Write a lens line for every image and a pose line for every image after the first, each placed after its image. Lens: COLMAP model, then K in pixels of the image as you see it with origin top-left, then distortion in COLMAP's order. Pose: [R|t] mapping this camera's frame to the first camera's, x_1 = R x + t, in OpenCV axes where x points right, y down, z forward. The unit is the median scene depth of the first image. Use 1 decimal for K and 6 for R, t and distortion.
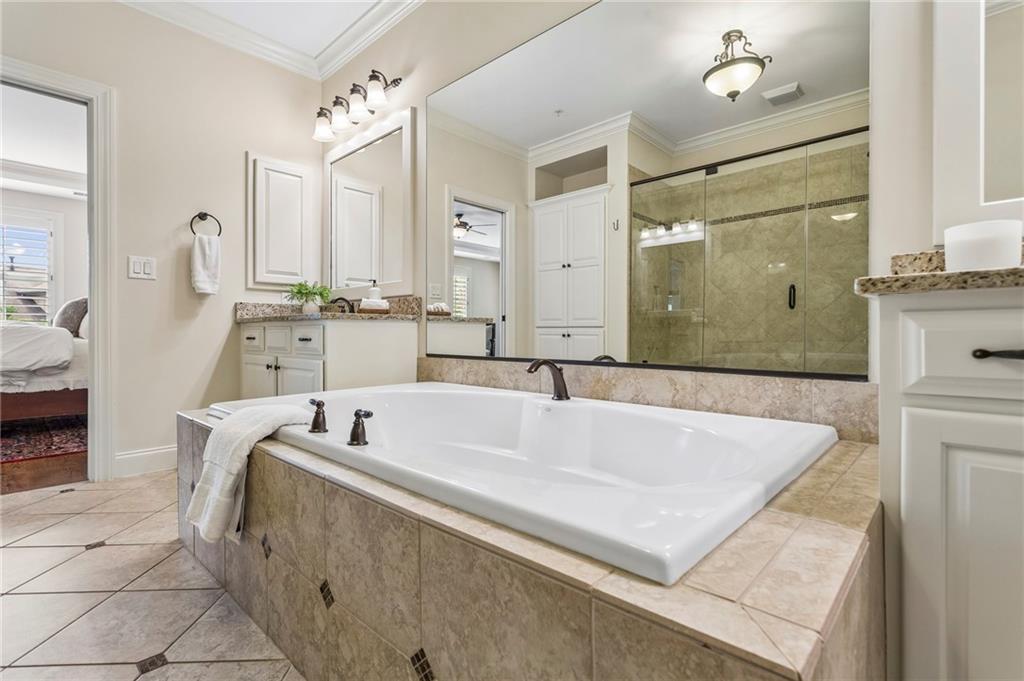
lens RADIAL K [[485.3, 0, 506.3], [0, 485.3, 334.2], [0, 0, 1]] dist [-0.000059, 0.001961]
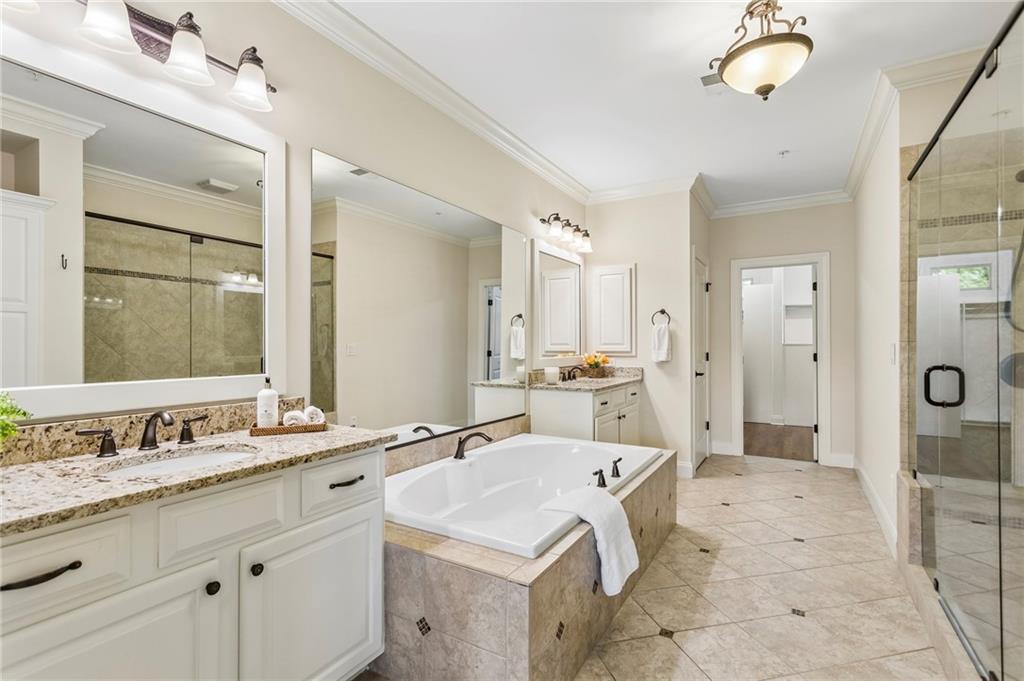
lens RADIAL K [[485.3, 0, 507.1], [0, 485.3, 344.9], [0, 0, 1]] dist [-0.000059, 0.001961]
pose [[-0.224655, 0.007090, 0.974412, -0.637275], [0.006140, 0.999964, -0.005860, -0.097245], [-0.974419, 0.004666, -0.224691, 0.537707]]
